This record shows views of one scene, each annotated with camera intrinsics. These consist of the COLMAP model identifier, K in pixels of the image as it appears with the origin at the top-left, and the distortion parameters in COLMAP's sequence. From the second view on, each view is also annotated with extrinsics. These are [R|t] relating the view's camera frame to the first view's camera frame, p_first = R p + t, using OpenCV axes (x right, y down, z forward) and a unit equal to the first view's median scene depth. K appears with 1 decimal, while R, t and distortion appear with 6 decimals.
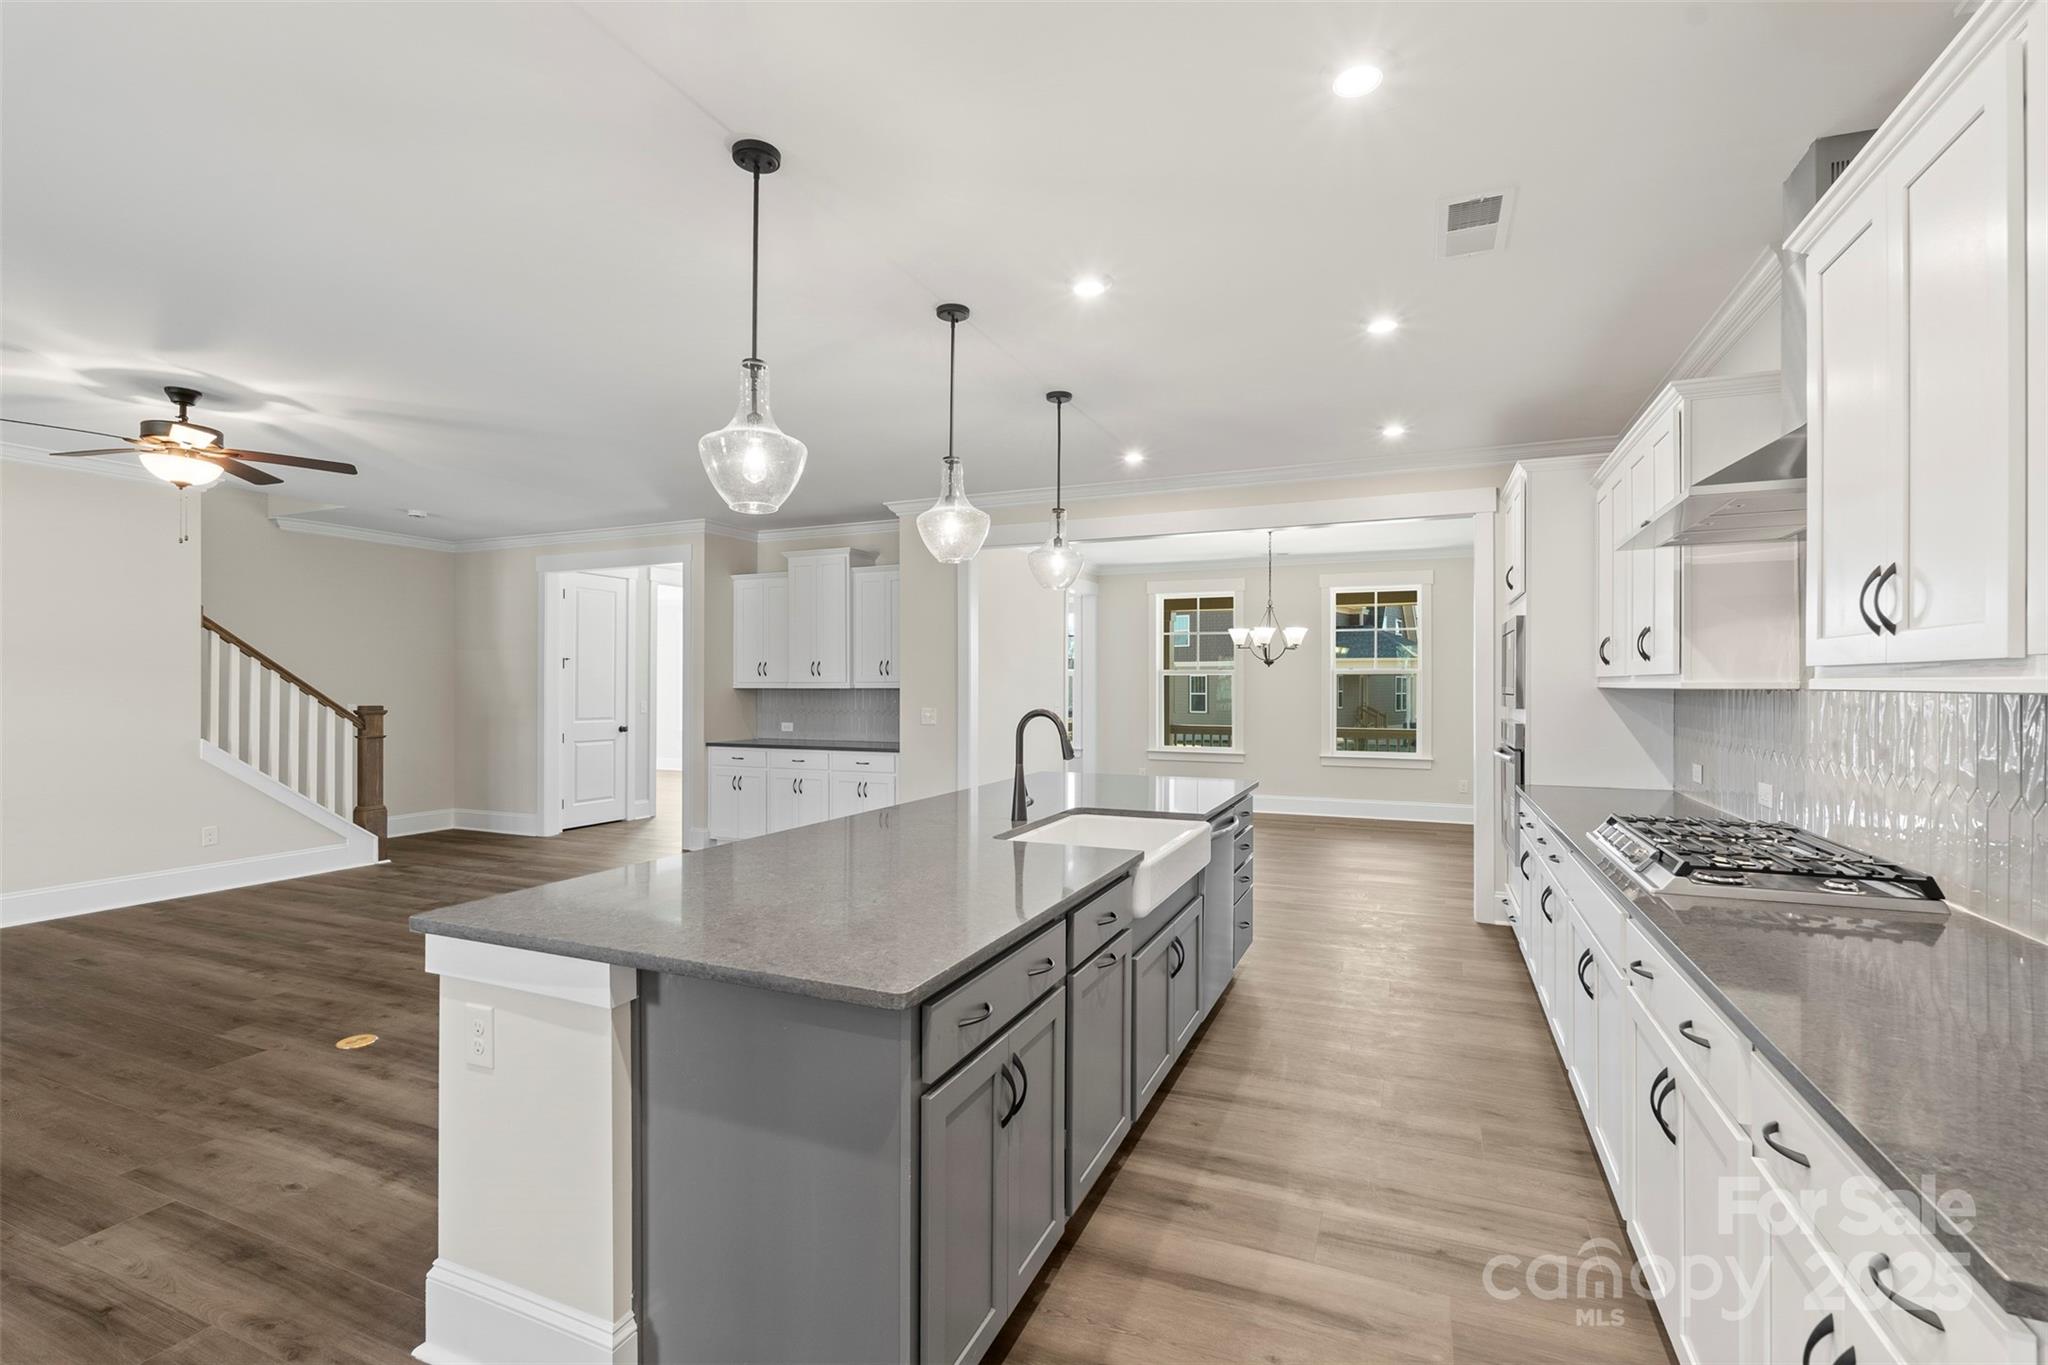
lens RADIAL K [[919.9, 0, 1033.5], [0, 919.9, 683.0], [0, 0, 1]] dist [-0.007504, 0.000244]
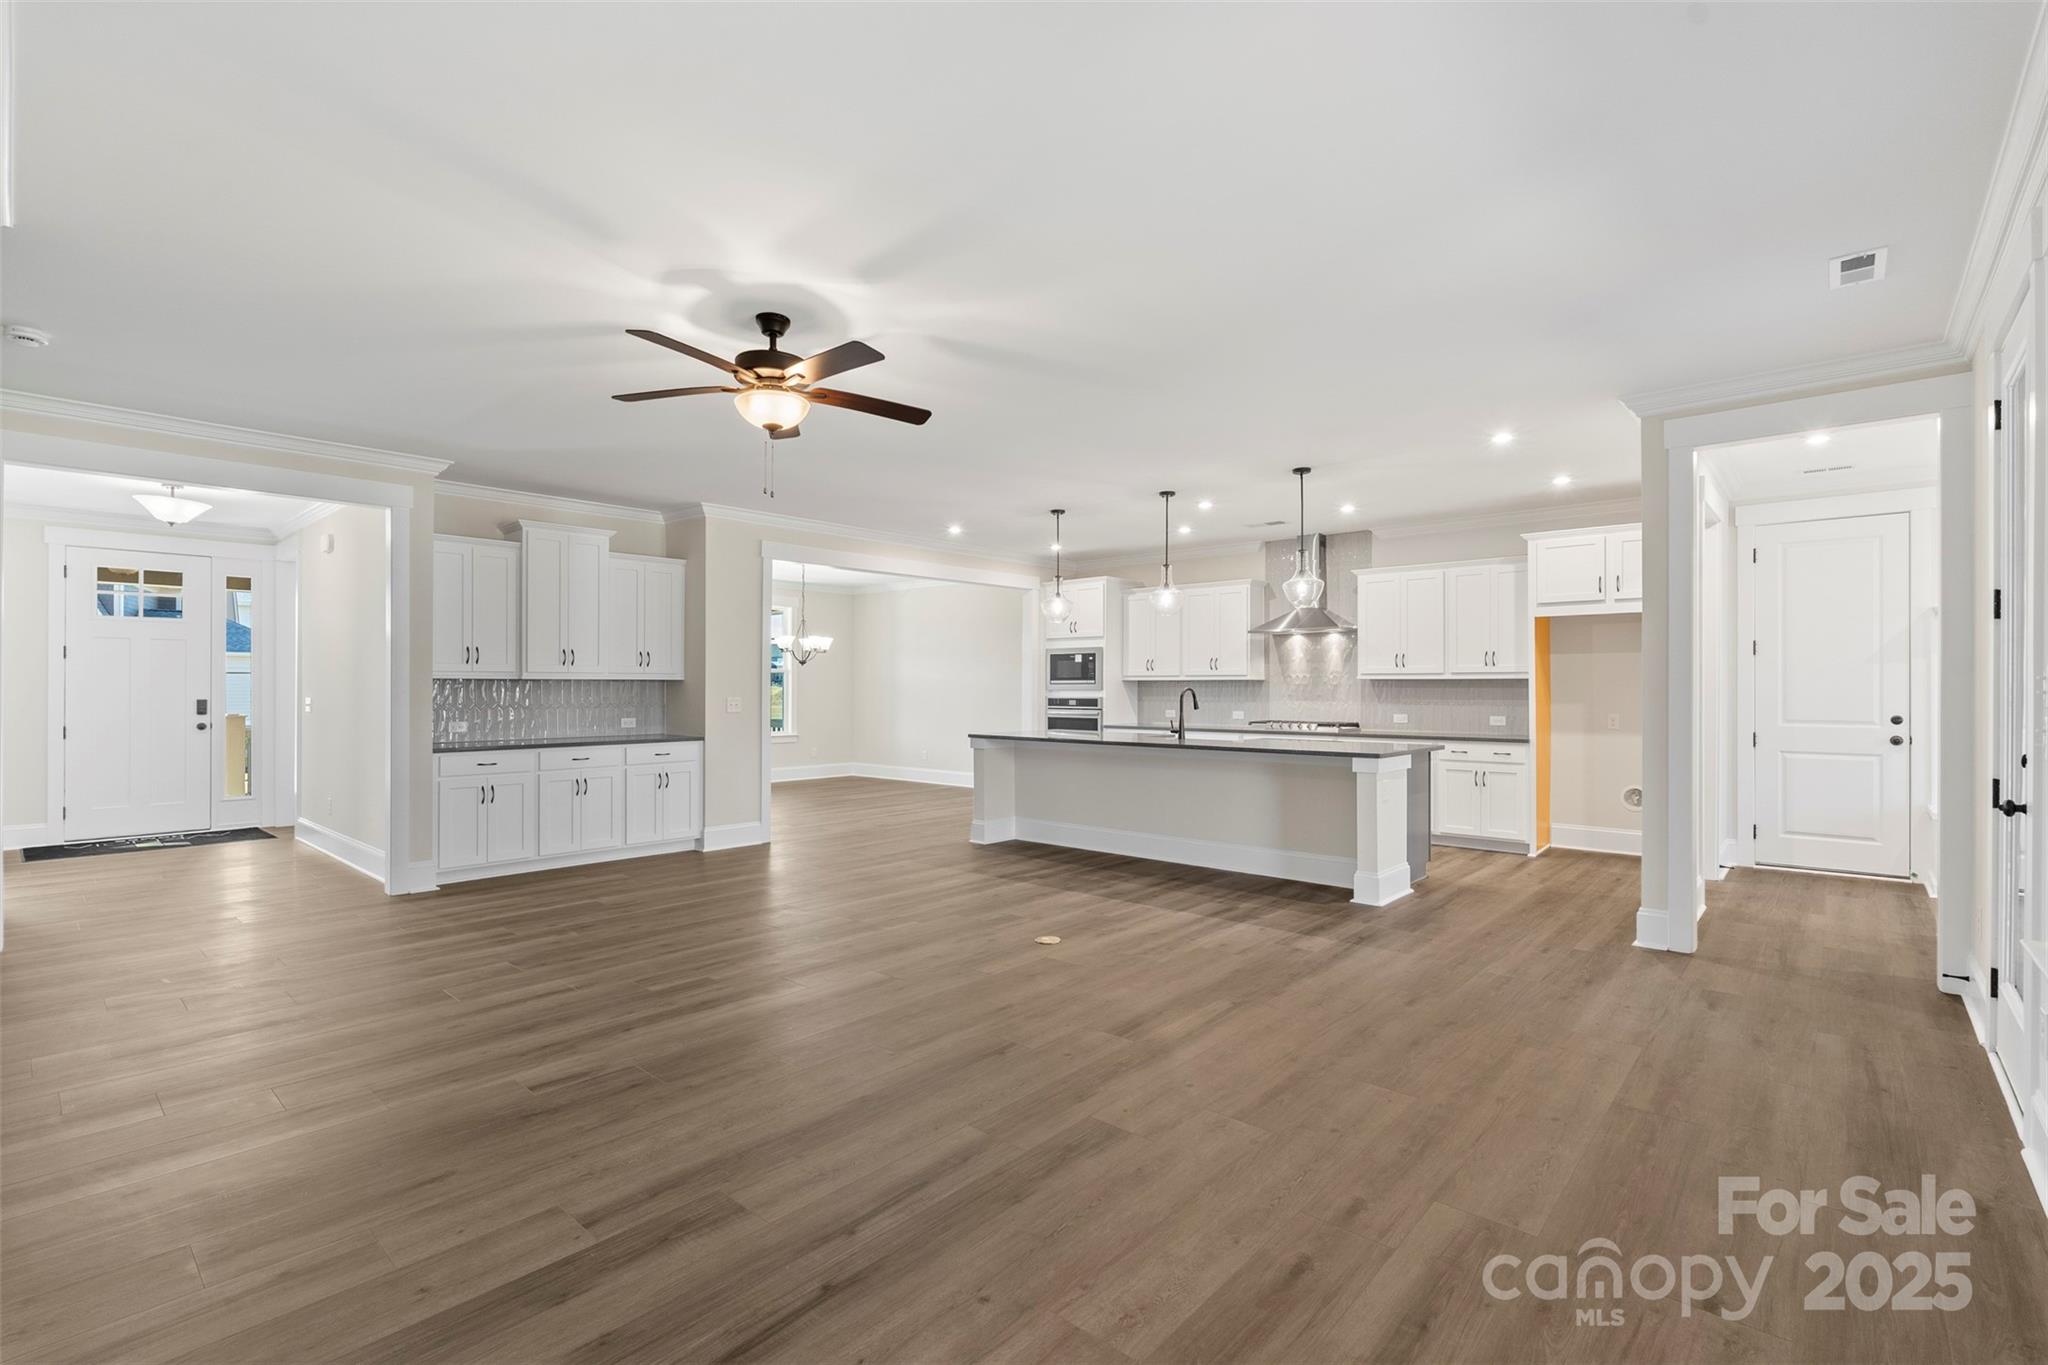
lens RADIAL K [[919.9, 0, 1039.4], [0, 919.9, 684.8], [0, 0, 1]] dist [-0.007504, 0.000244]
pose [[0.312520, 0.004070, 0.949902, -1.001771], [-0.002588, 0.999991, -0.003433, 0.013949], [-0.949908, -0.001385, 0.312528, 0.298287]]
